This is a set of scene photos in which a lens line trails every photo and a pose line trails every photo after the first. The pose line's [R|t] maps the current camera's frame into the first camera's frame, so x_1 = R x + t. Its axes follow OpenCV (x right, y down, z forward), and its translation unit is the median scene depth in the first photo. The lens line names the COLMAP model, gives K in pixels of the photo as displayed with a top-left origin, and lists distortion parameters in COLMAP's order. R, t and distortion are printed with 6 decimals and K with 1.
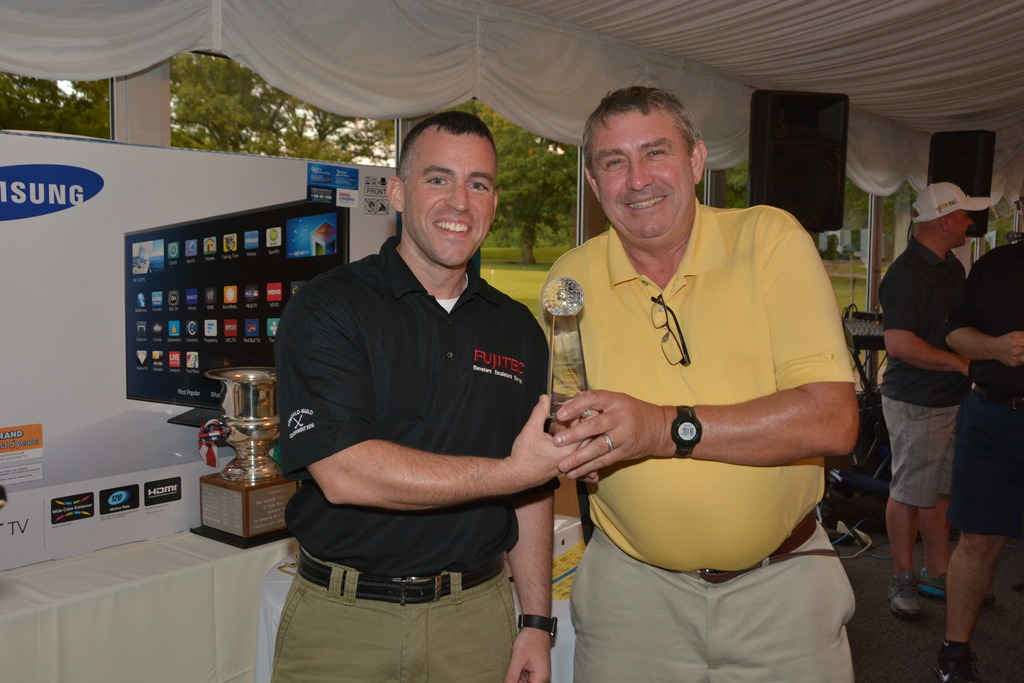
lens RADIAL K [[1046.8, 0, 537.2], [0, 1046.8, 346.7], [0, 0, 1]] dist [-0.001940, 0.000000]
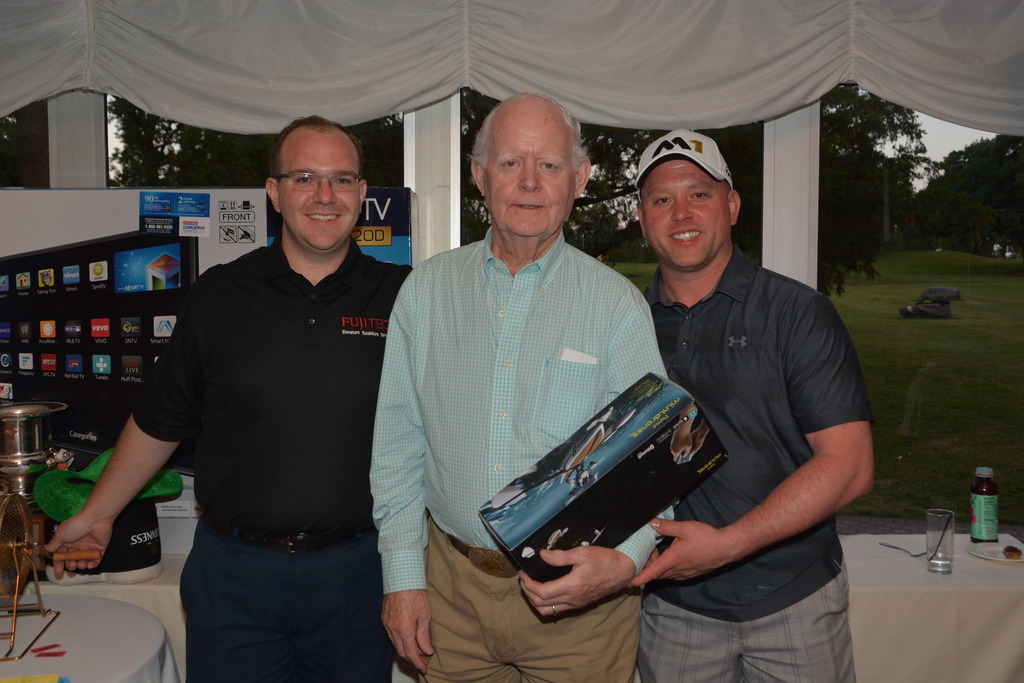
lens RADIAL K [[1046.8, 0, 510.4], [0, 1046.8, 327.5], [0, 0, 1]] dist [-0.001940, 0.000000]
pose [[0.622501, 0.028038, -0.782116, 0.733928], [-0.062643, 0.997937, -0.014084, -0.061983], [0.780108, 0.057762, 0.622973, 0.685581]]
